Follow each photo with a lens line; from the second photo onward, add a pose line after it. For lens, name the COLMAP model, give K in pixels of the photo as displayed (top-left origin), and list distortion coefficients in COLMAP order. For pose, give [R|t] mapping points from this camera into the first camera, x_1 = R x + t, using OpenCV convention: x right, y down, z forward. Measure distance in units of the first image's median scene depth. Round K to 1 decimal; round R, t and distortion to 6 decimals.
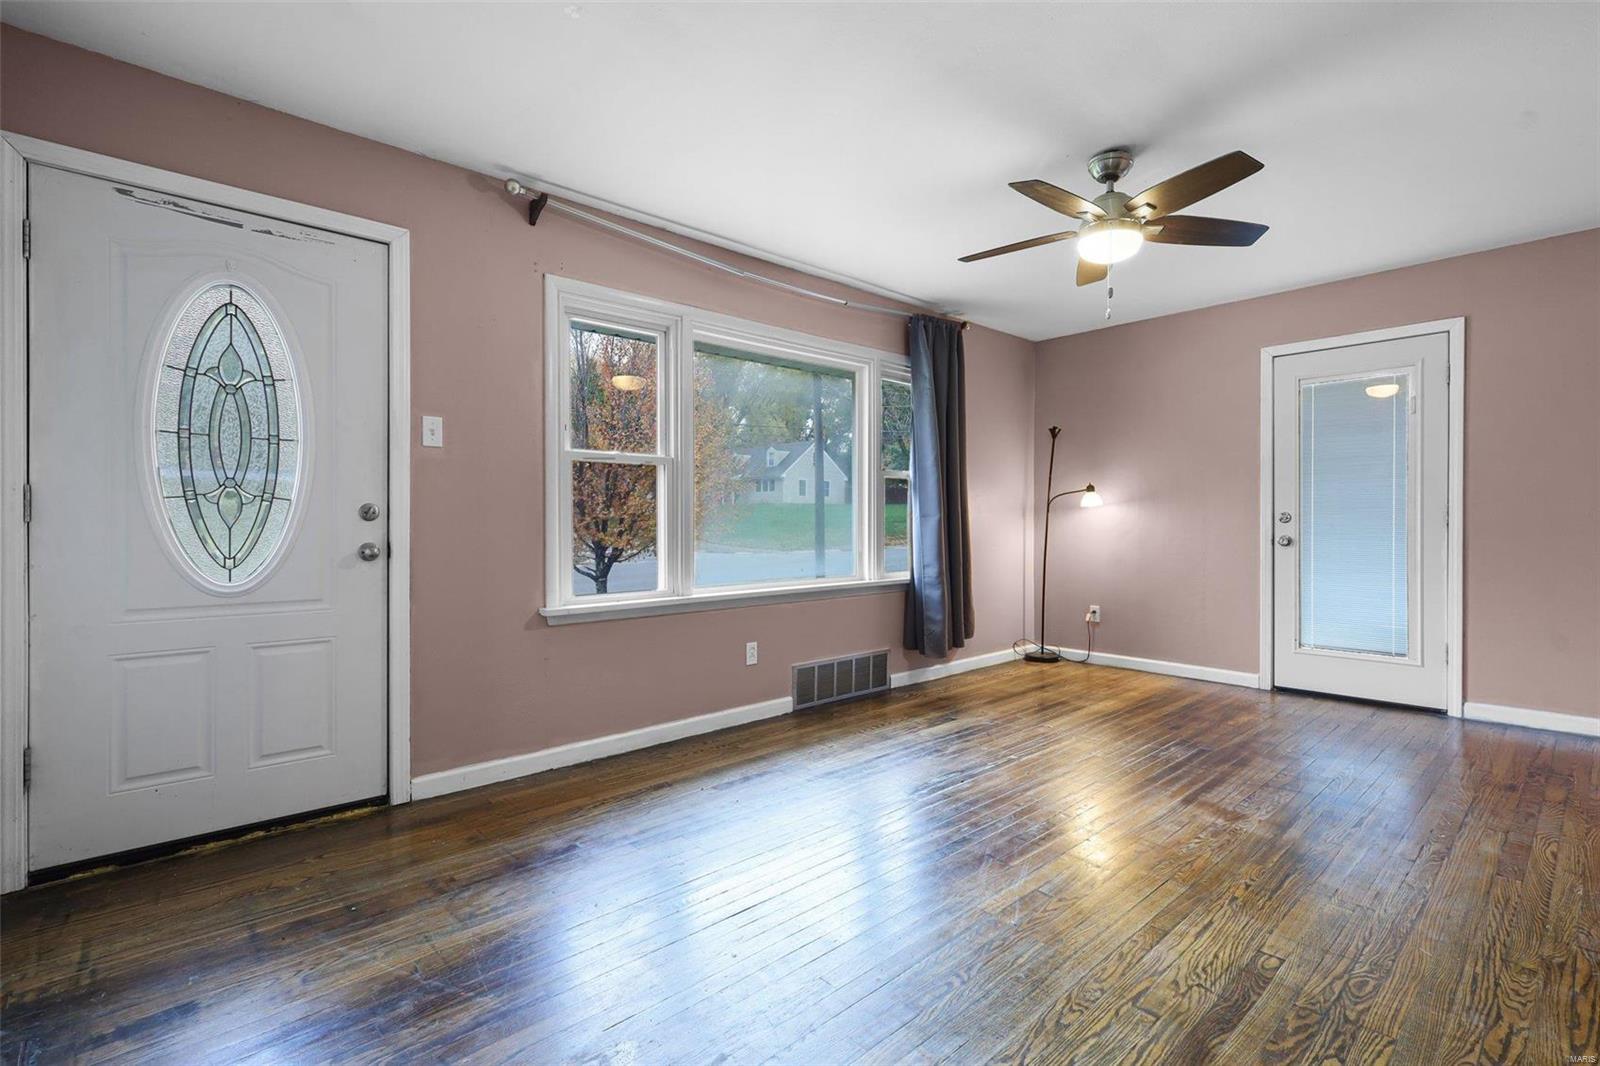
lens RADIAL K [[737.0, 0, 801.1], [0, 737.0, 526.6], [0, 0, 1]] dist [-0.000872, 0.000438]
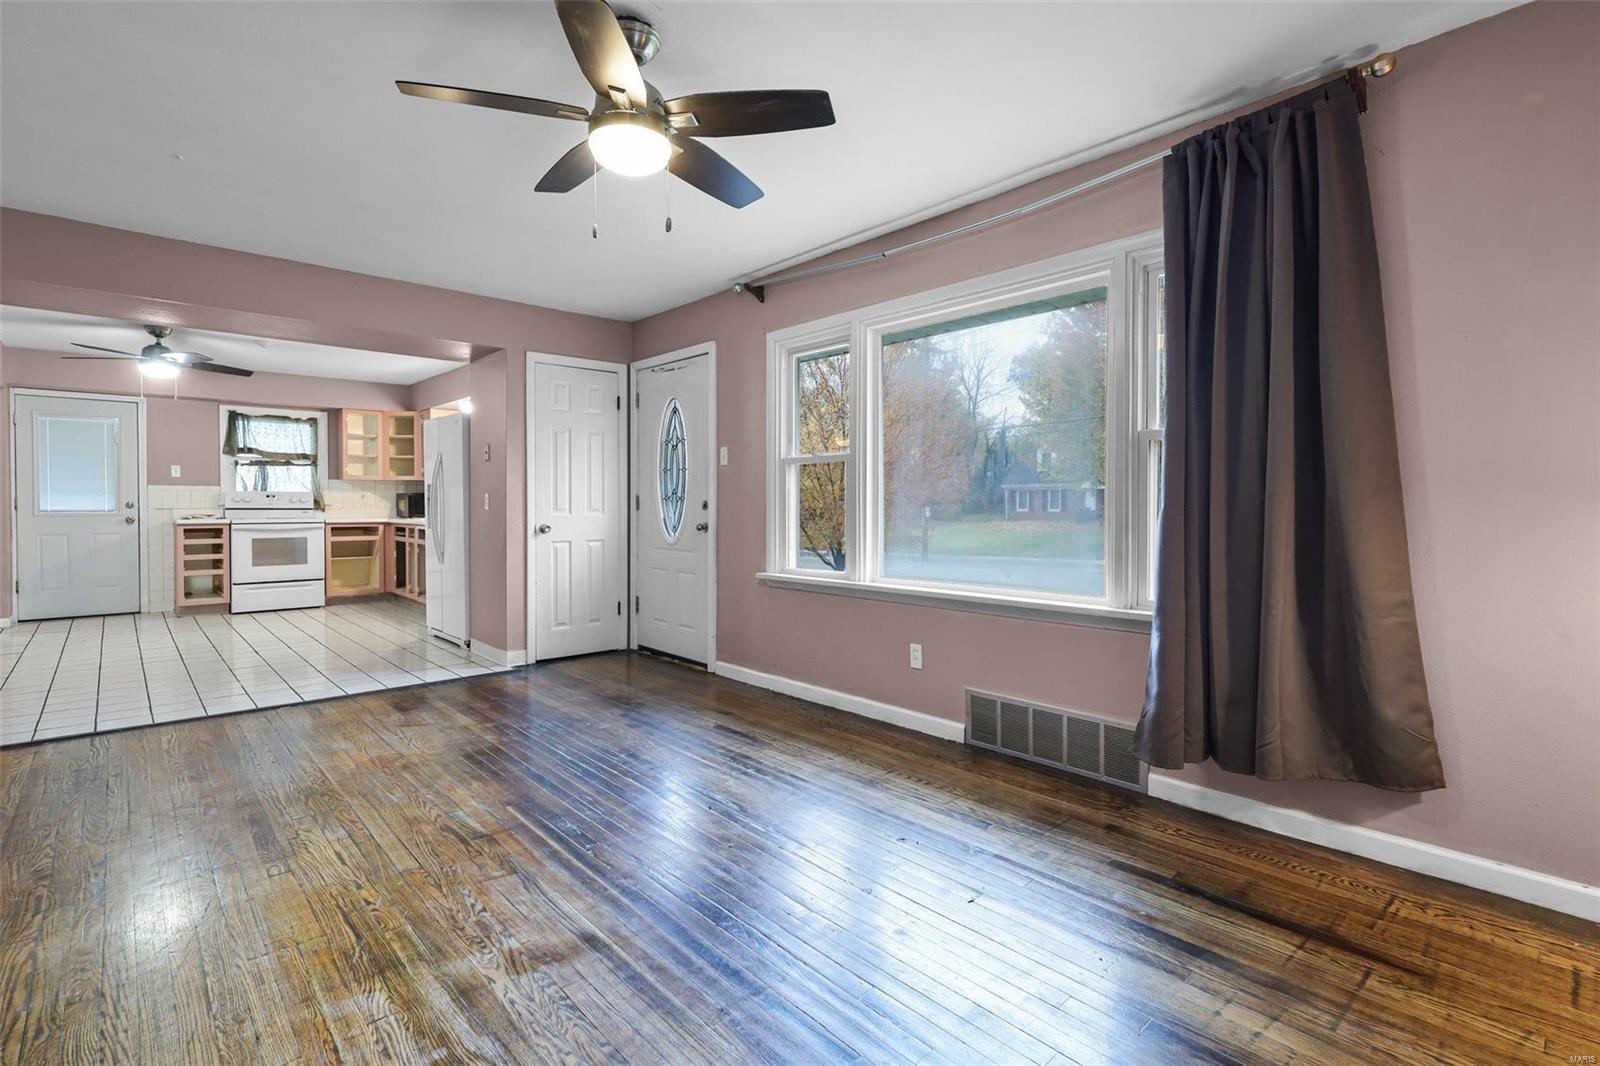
lens RADIAL K [[739.9, 0, 797.2], [0, 739.9, 515.9], [0, 0, 1]] dist [0.001776, 0.000197]
pose [[0.005304, 0.016414, -0.999851, 0.850246], [-0.005889, 0.999848, 0.016383, -0.017128], [0.999969, 0.005802, 0.005400, 0.843406]]
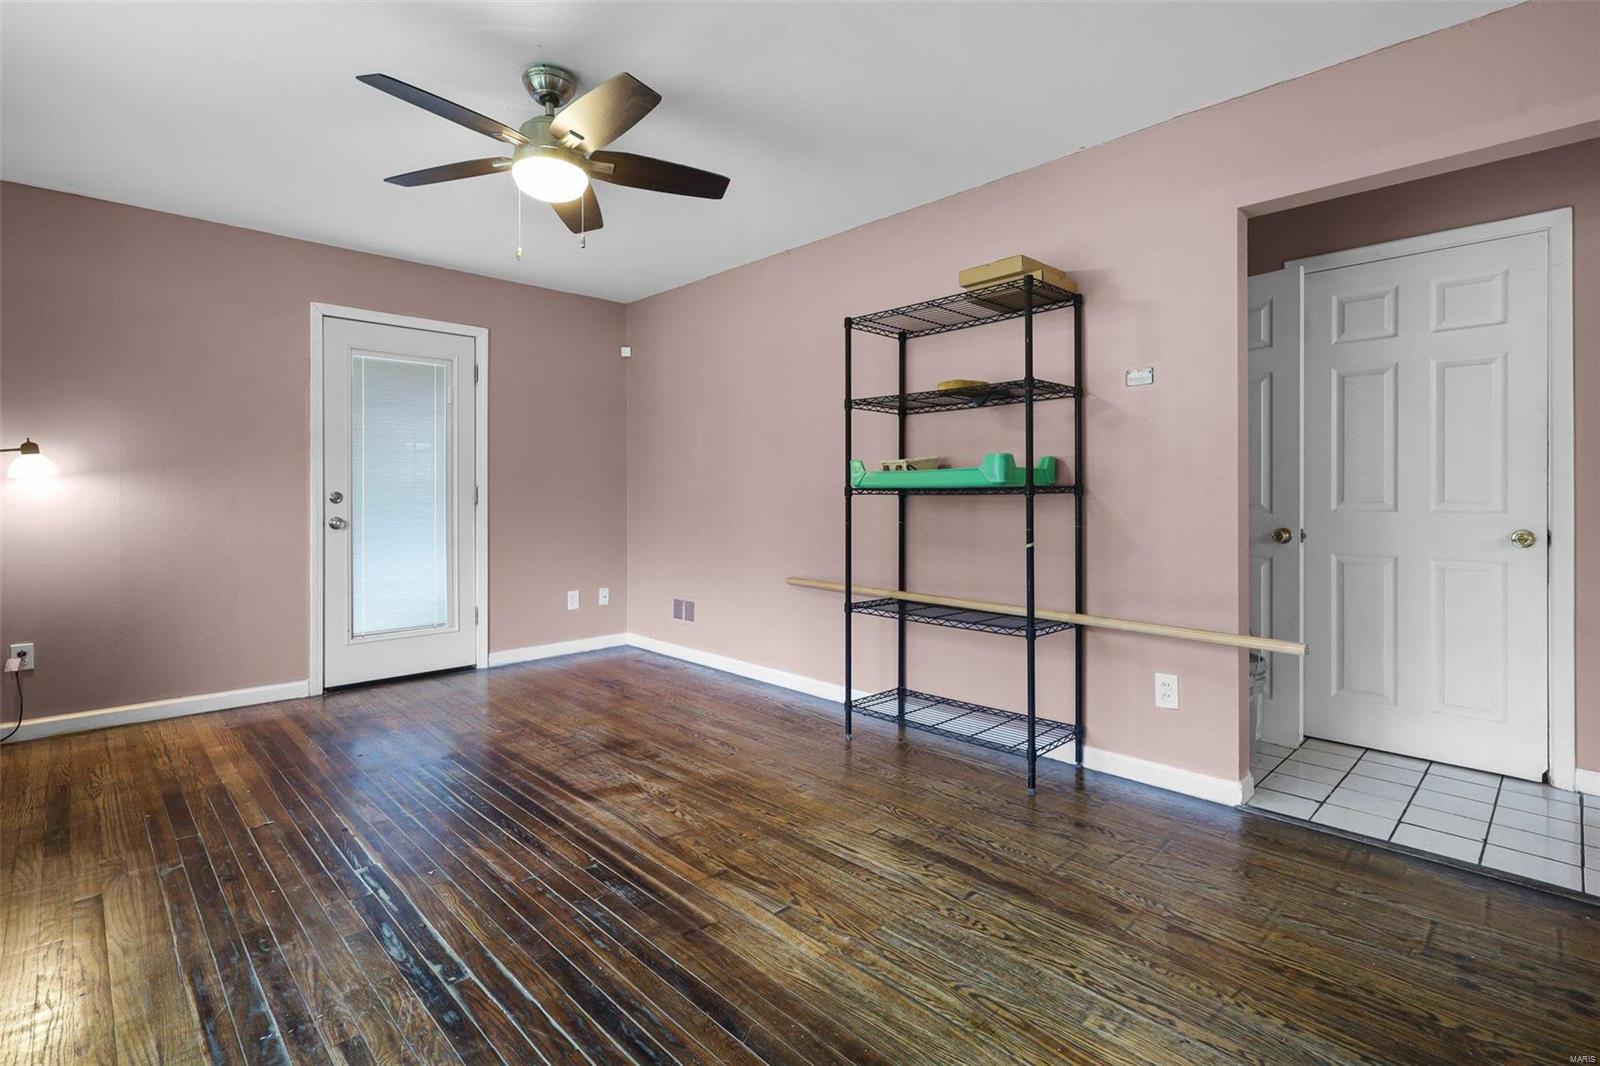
lens RADIAL K [[754.0, 0, 802.2], [0, 754.0, 499.6], [0, 0, 1]] dist [0.000431, 0.000327]
pose [[-0.035804, -0.003378, 0.999353, -0.330002], [0.004813, 0.999982, 0.003553, -0.011857], [-0.999347, 0.004938, -0.035787, 0.538465]]
